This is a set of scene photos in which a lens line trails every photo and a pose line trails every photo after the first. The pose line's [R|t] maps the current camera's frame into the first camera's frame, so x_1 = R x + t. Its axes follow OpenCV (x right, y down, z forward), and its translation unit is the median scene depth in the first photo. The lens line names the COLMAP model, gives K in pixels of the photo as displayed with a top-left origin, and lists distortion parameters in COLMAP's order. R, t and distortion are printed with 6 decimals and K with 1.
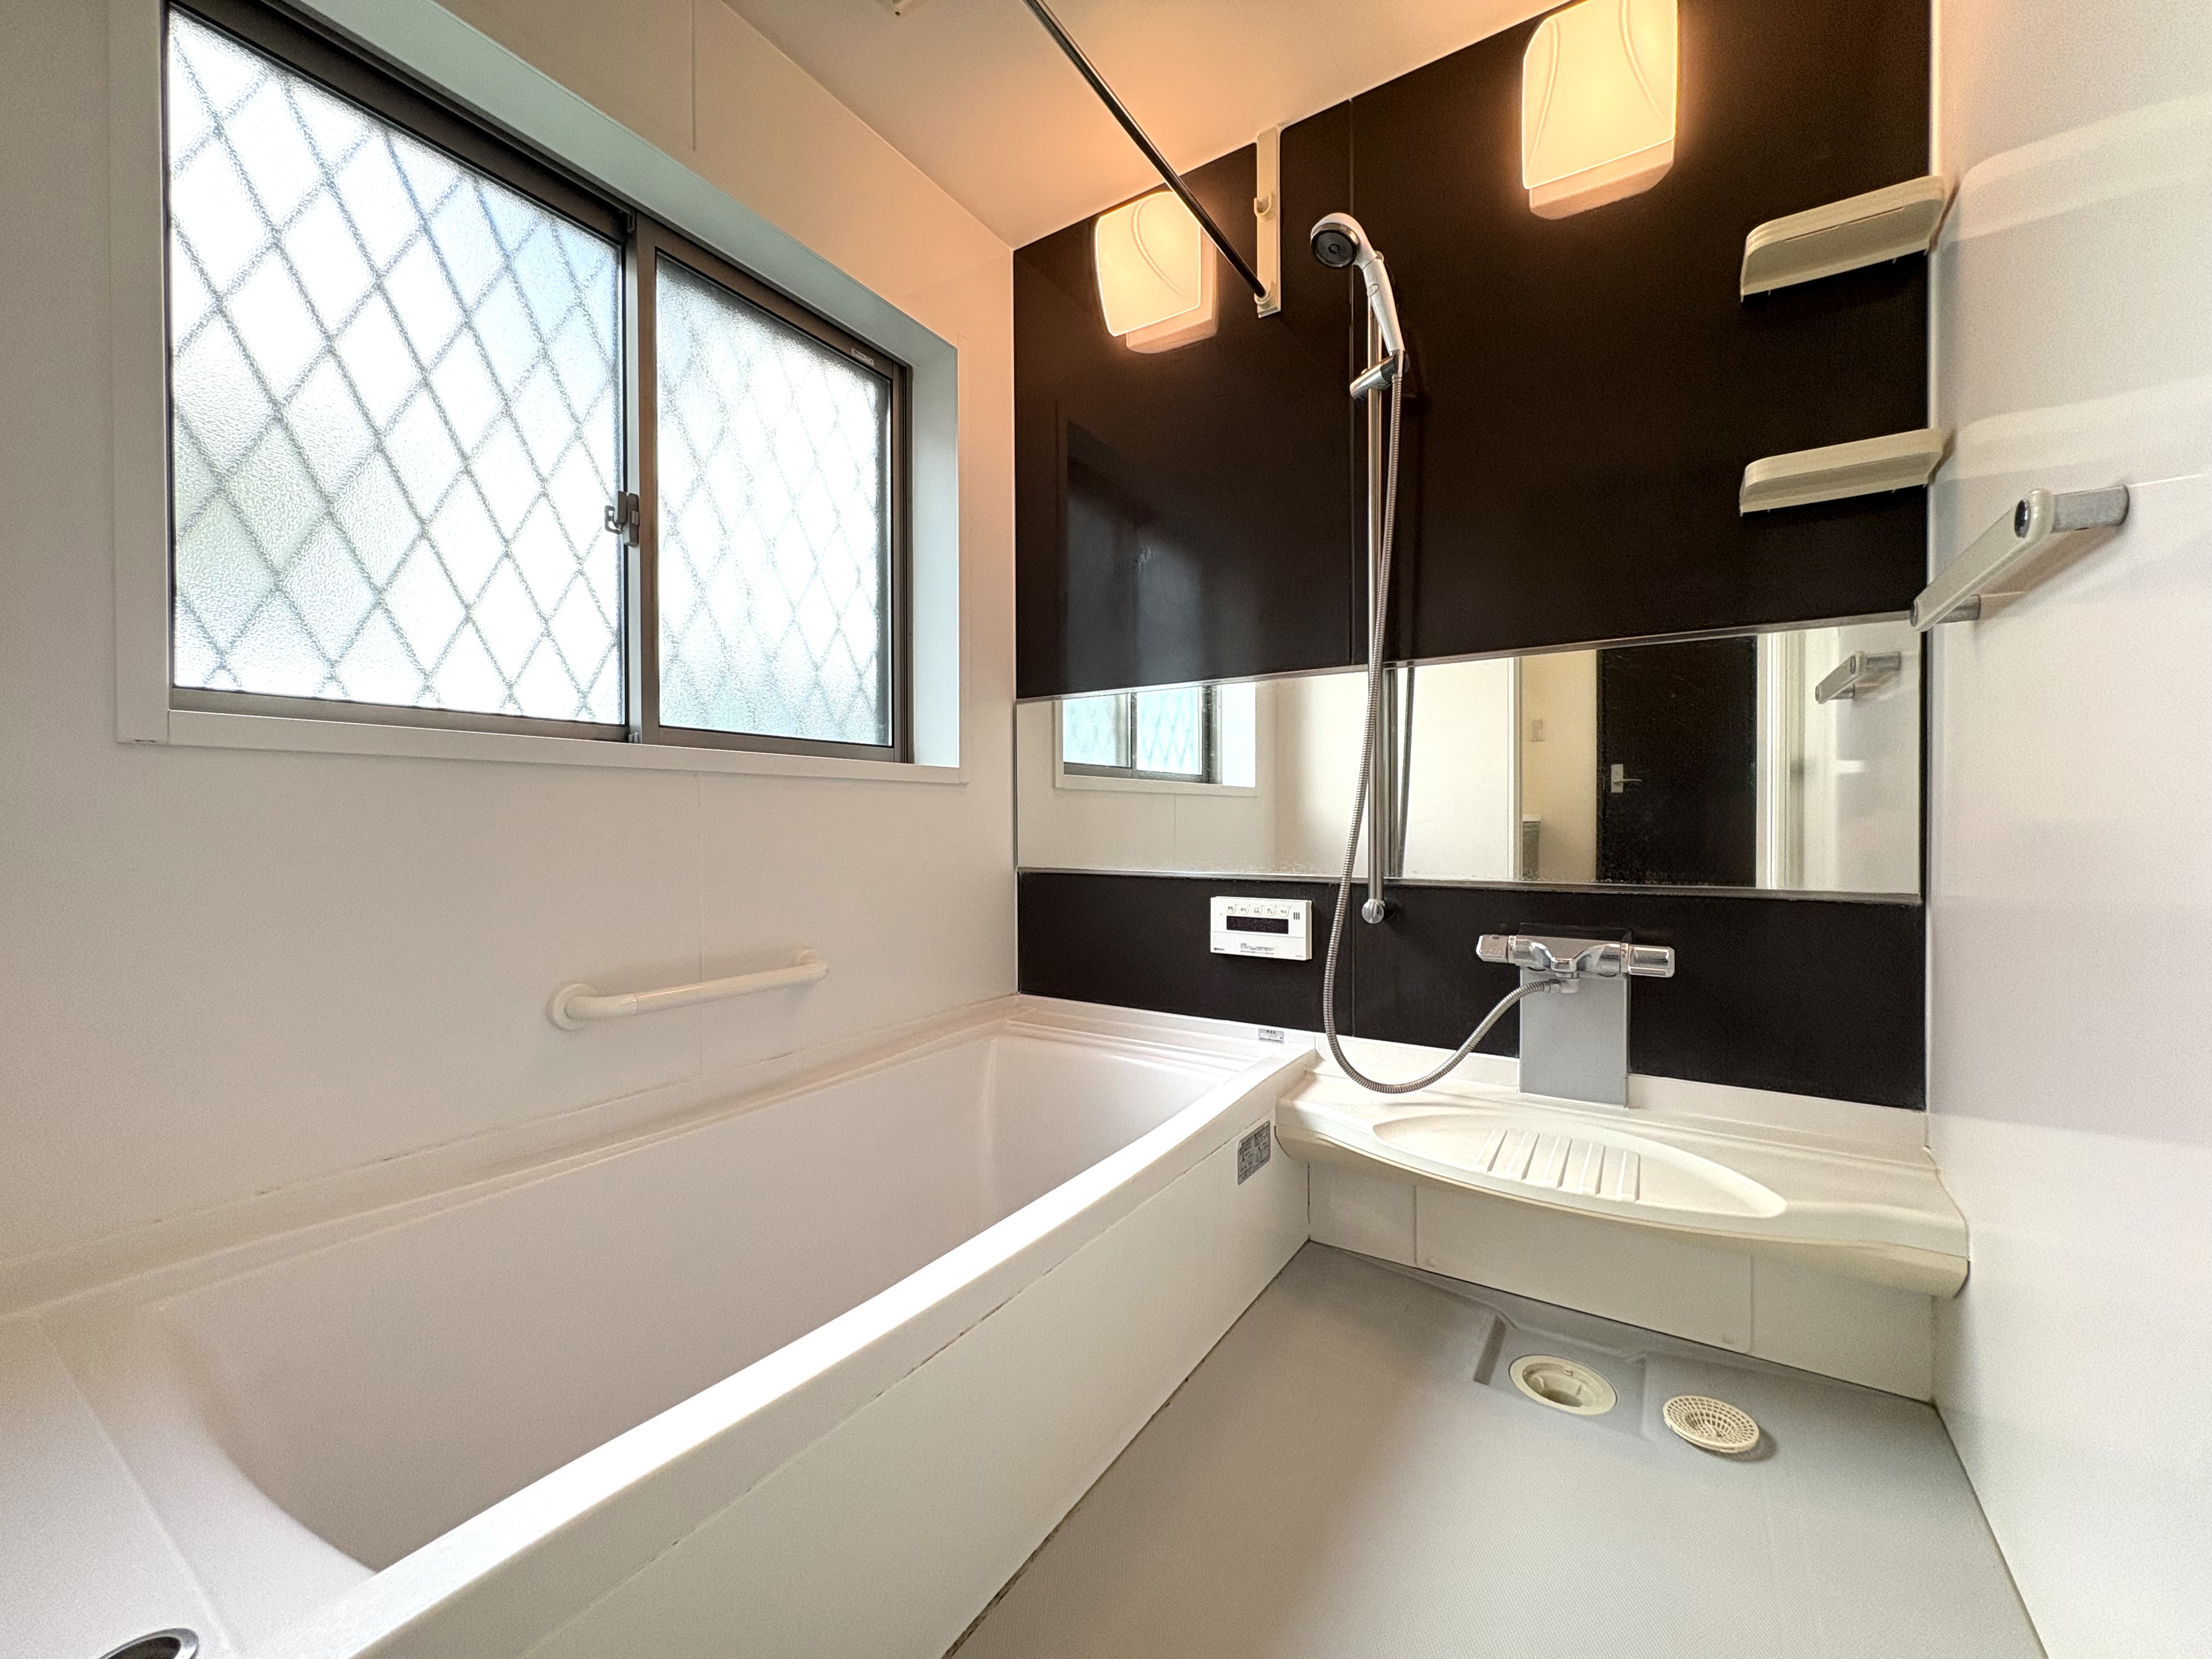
lens RADIAL K [[883.3, 0, 1105.9], [0, 883.3, 826.6], [0, 0, 1]] dist [0.000155, 0.000235]
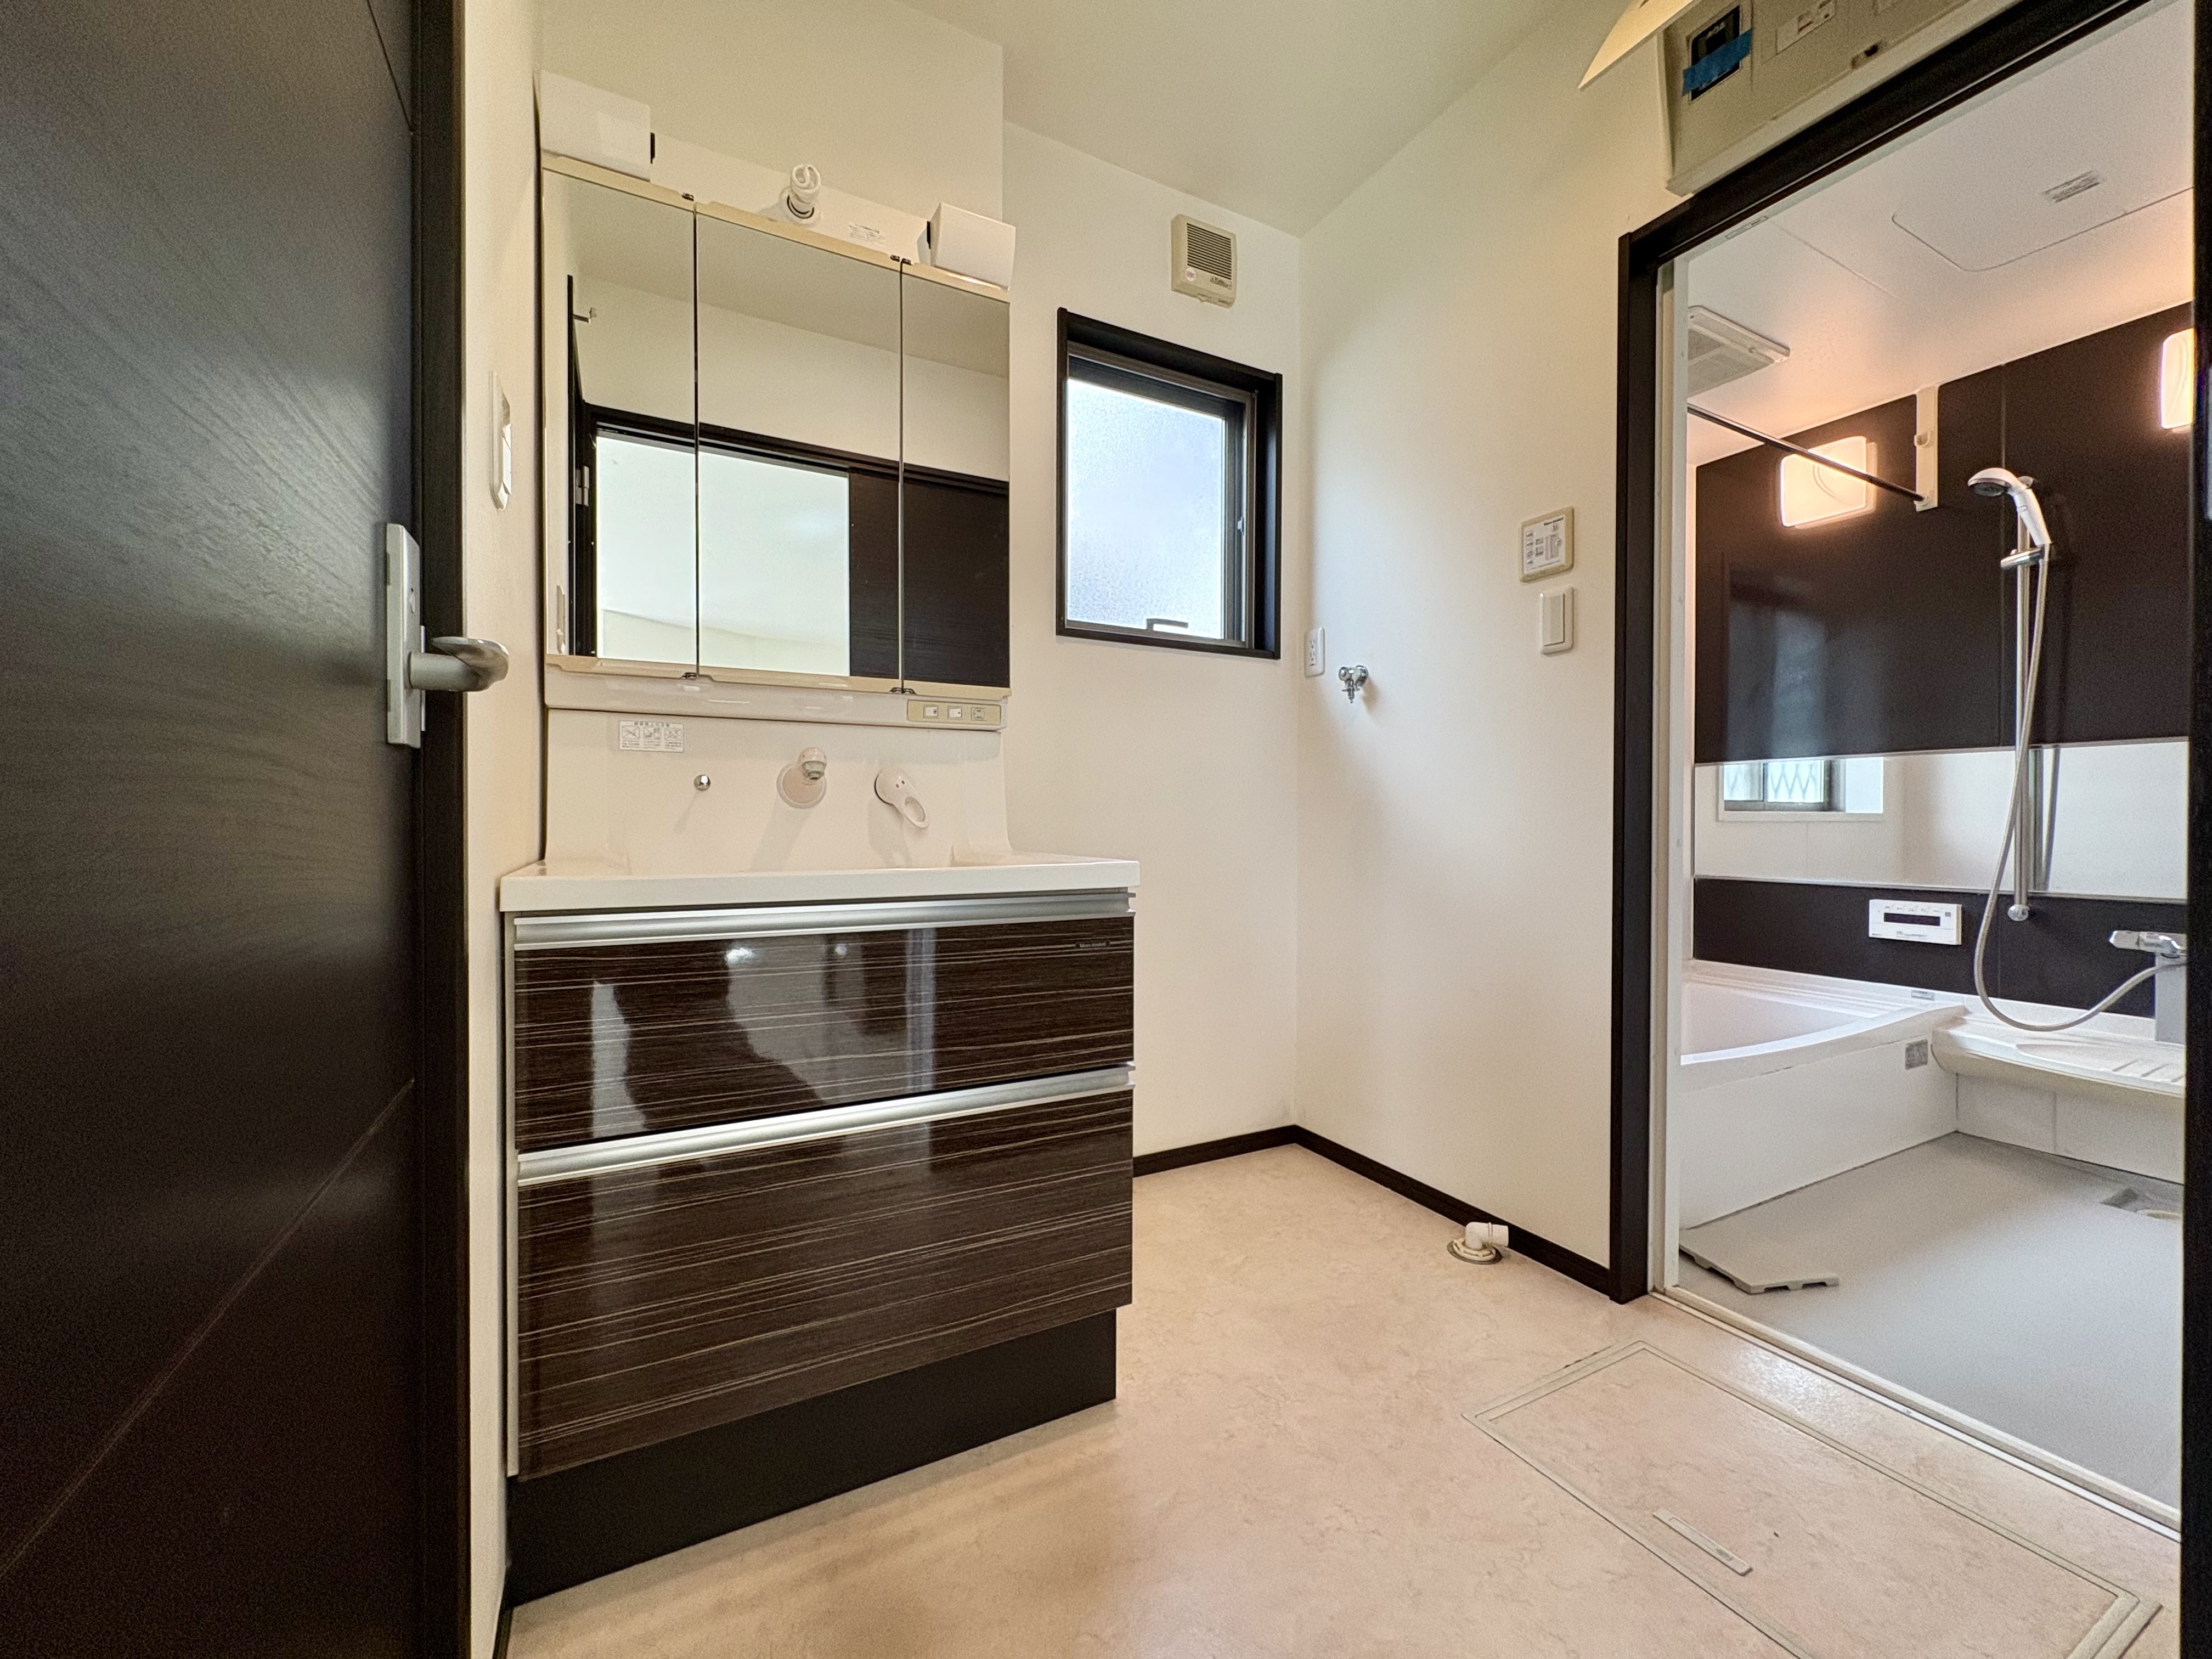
lens RADIAL K [[883.3, 0, 1105.9], [0, 883.3, 826.6], [0, 0, 1]] dist [0.000155, 0.000235]
pose [[0.870772, 0.008850, -0.491607, -0.299951], [-0.009690, 0.999953, 0.000838, -0.036300], [0.491591, 0.004034, 0.870817, -1.032874]]
